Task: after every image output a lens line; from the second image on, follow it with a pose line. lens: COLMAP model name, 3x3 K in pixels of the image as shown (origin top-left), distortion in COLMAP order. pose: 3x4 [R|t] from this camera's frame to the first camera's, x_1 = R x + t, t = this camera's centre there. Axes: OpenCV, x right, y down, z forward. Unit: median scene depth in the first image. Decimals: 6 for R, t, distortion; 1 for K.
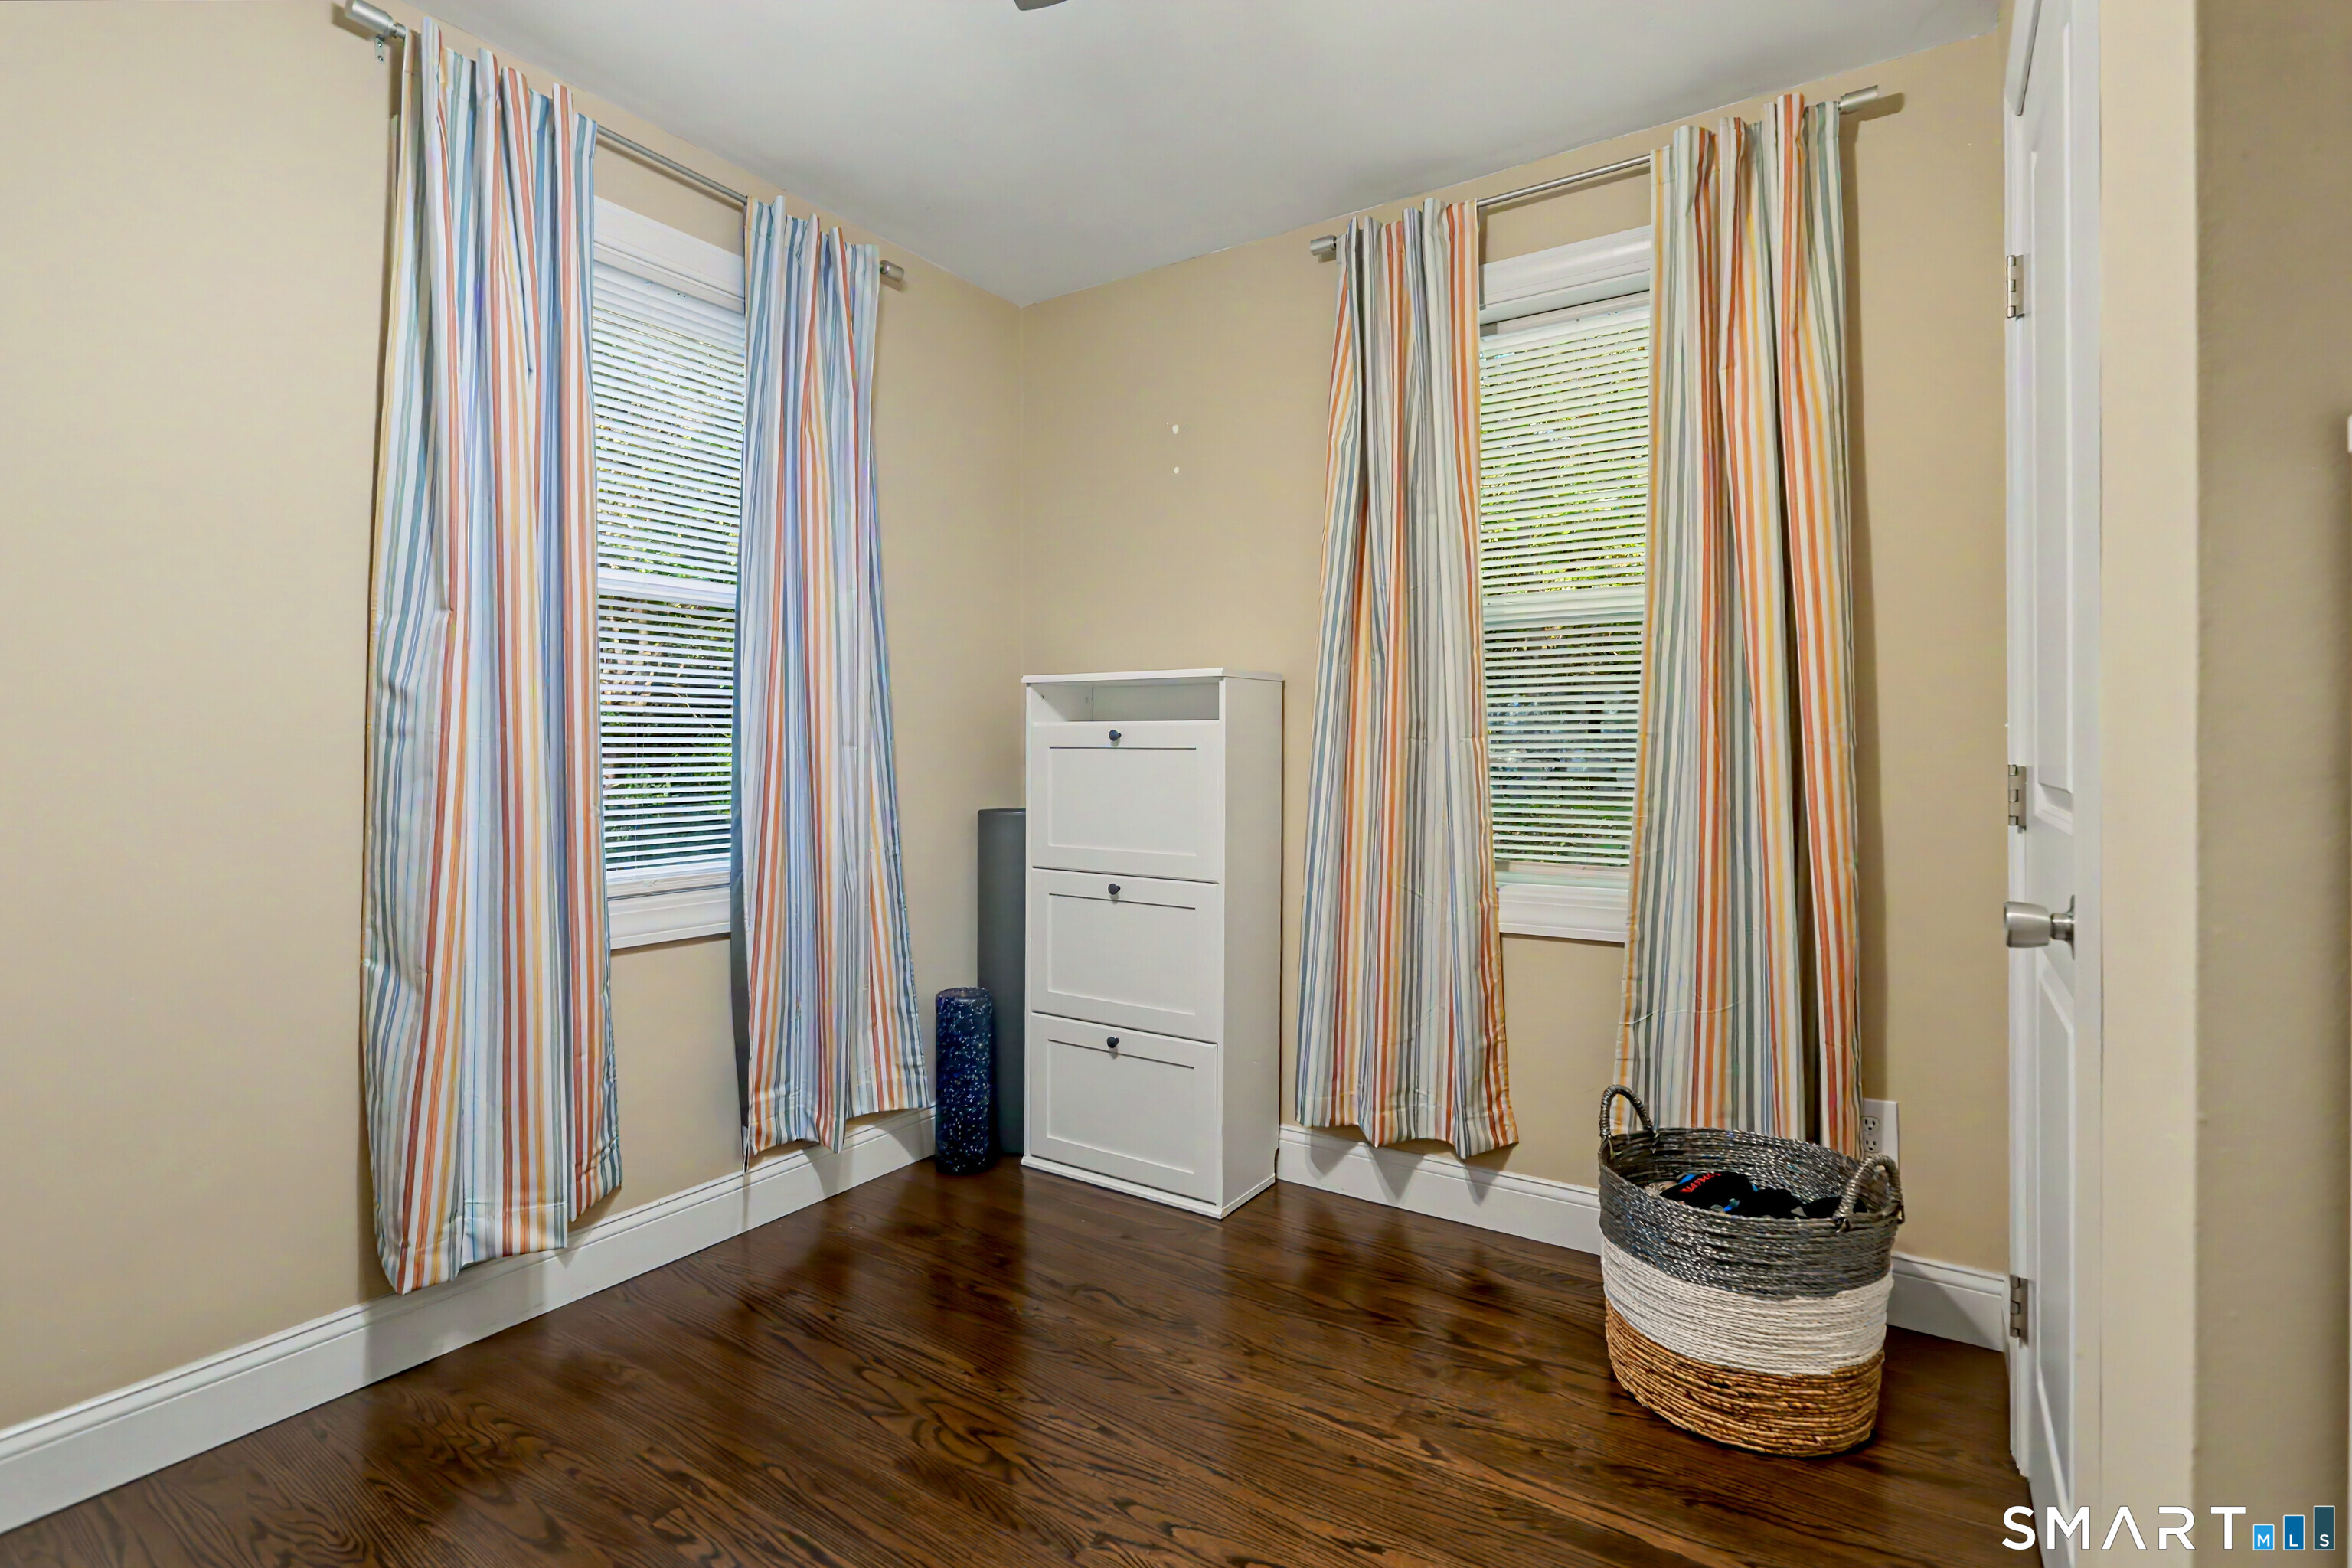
lens RADIAL K [[1137.1, 0, 1171.3], [0, 1137.1, 754.4], [0, 0, 1]] dist [0.001616, 0.000760]
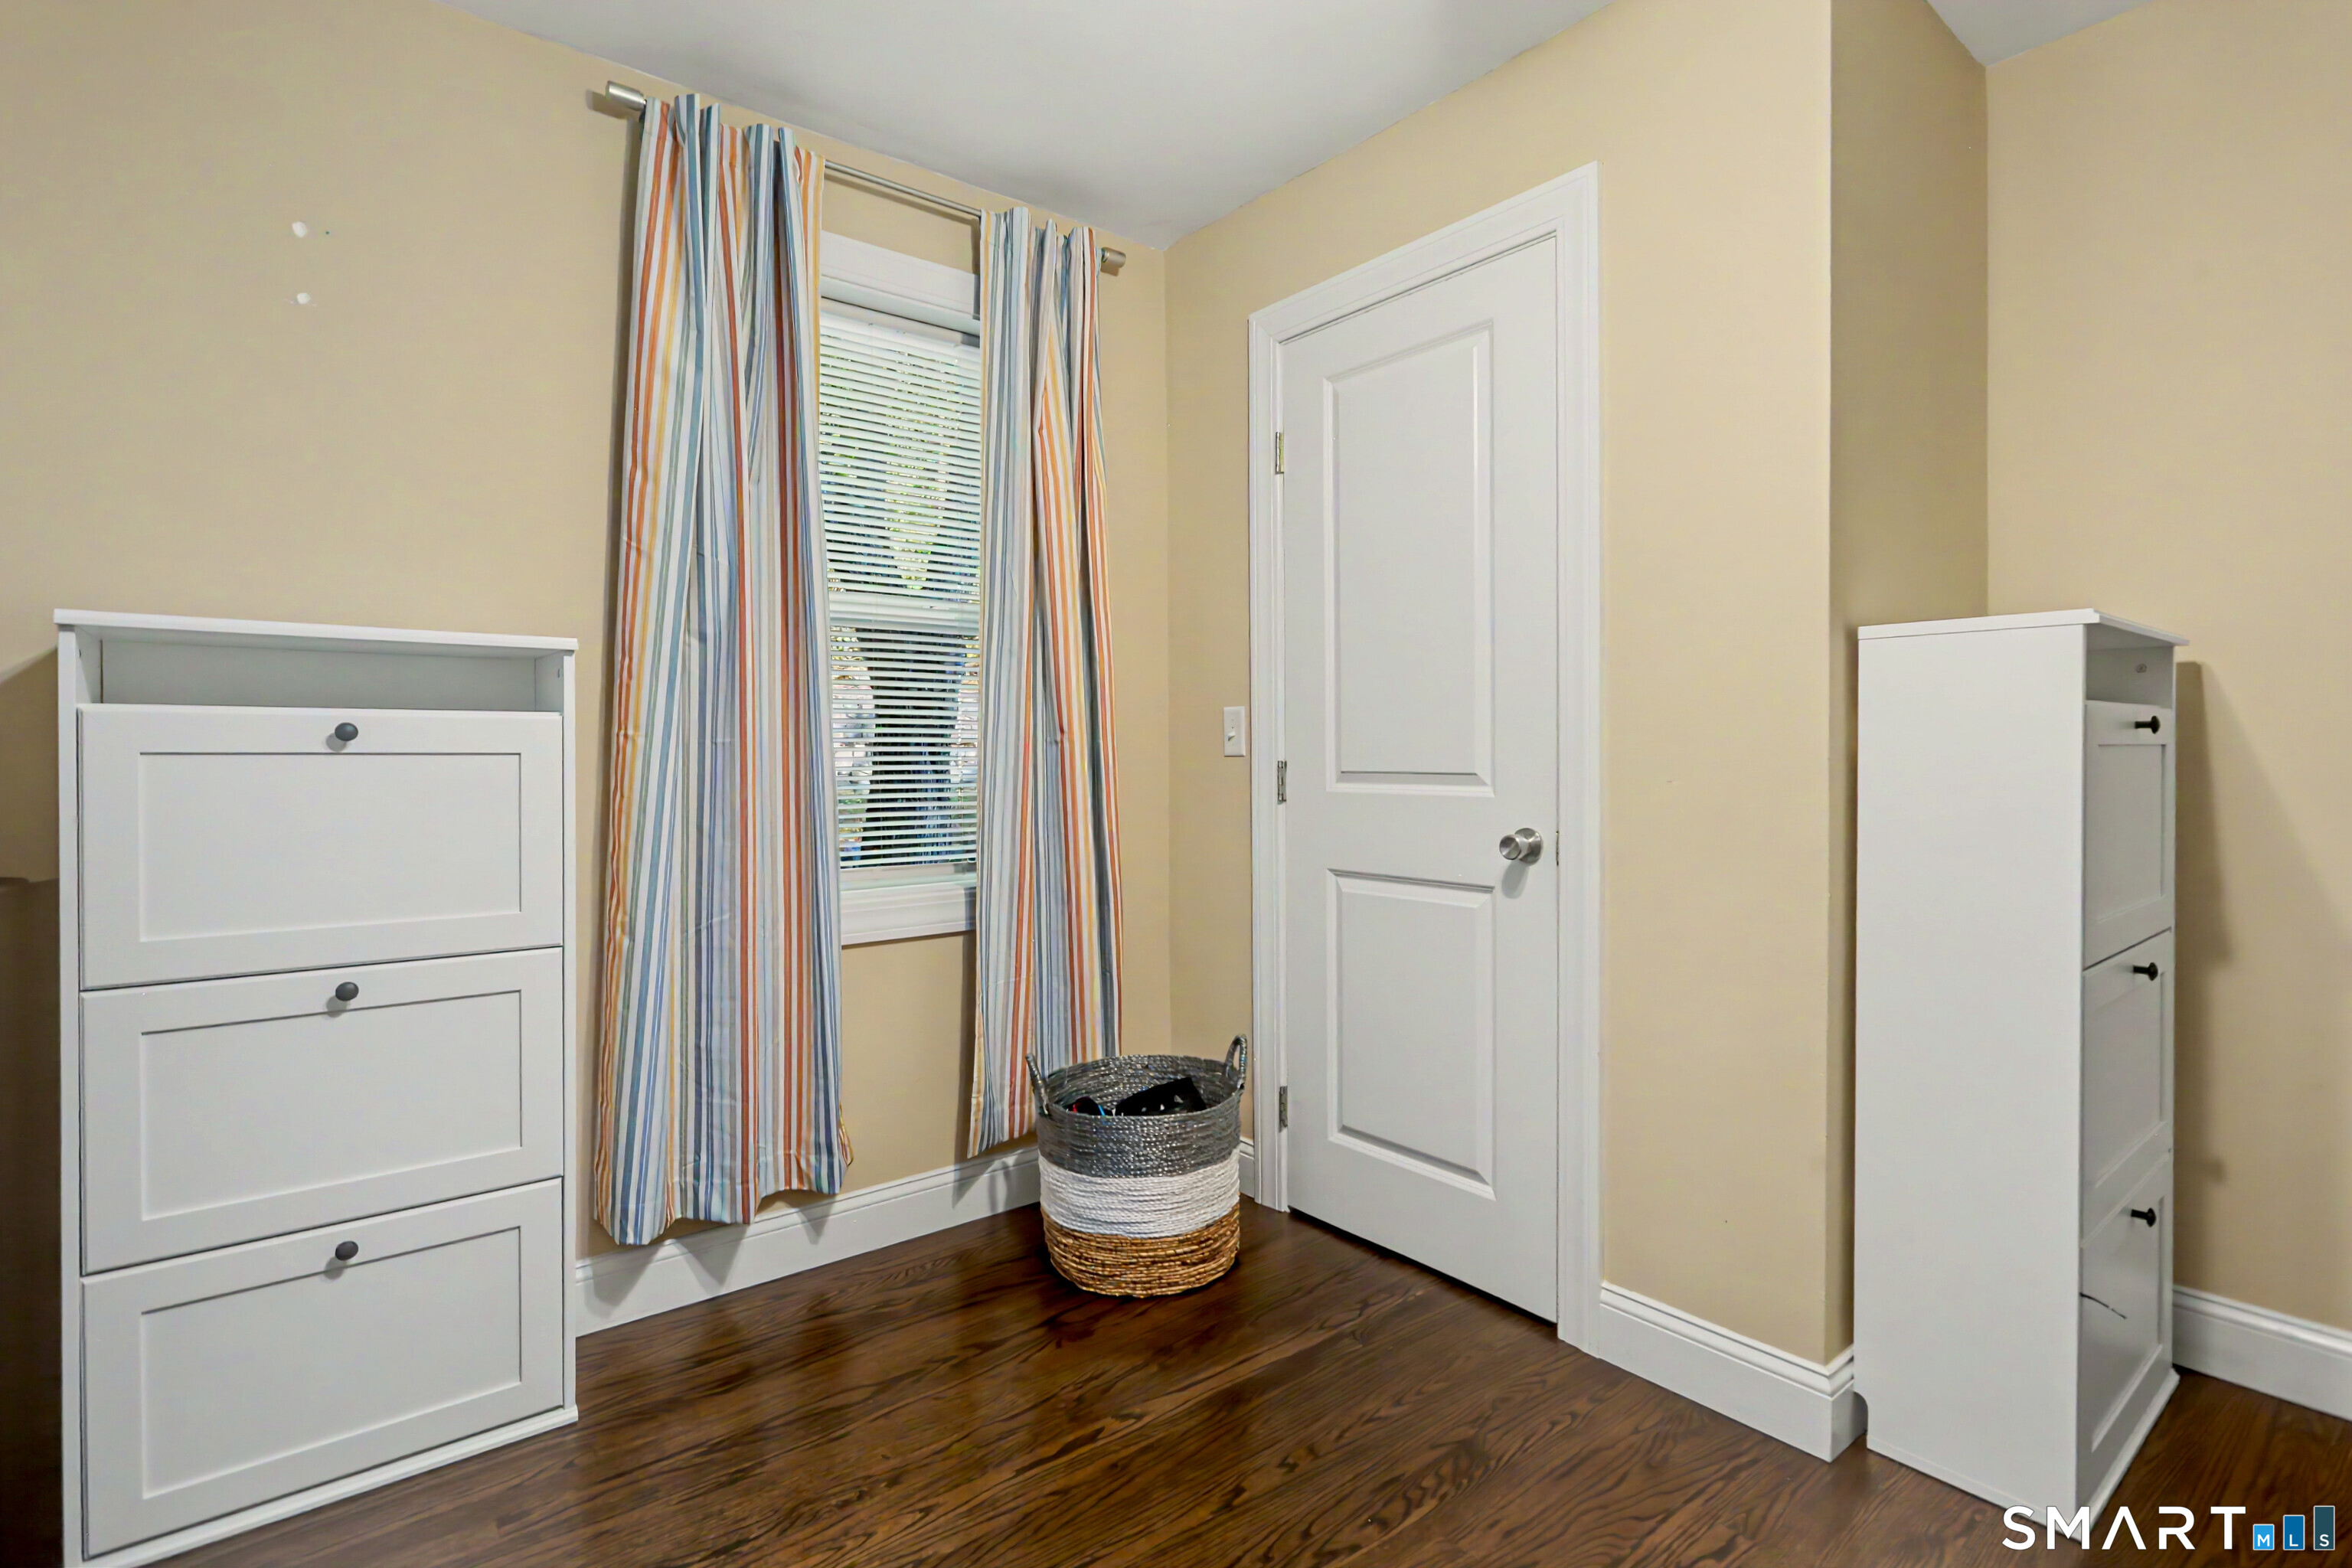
lens RADIAL K [[1137.1, 0, 1171.3], [0, 1137.1, 754.4], [0, 0, 1]] dist [0.001616, 0.000760]
pose [[0.298528, -0.005597, 0.954384, -0.517785], [0.008347, 0.999960, 0.003254, -0.003614], [-0.954364, 0.006995, 0.298563, 0.437708]]
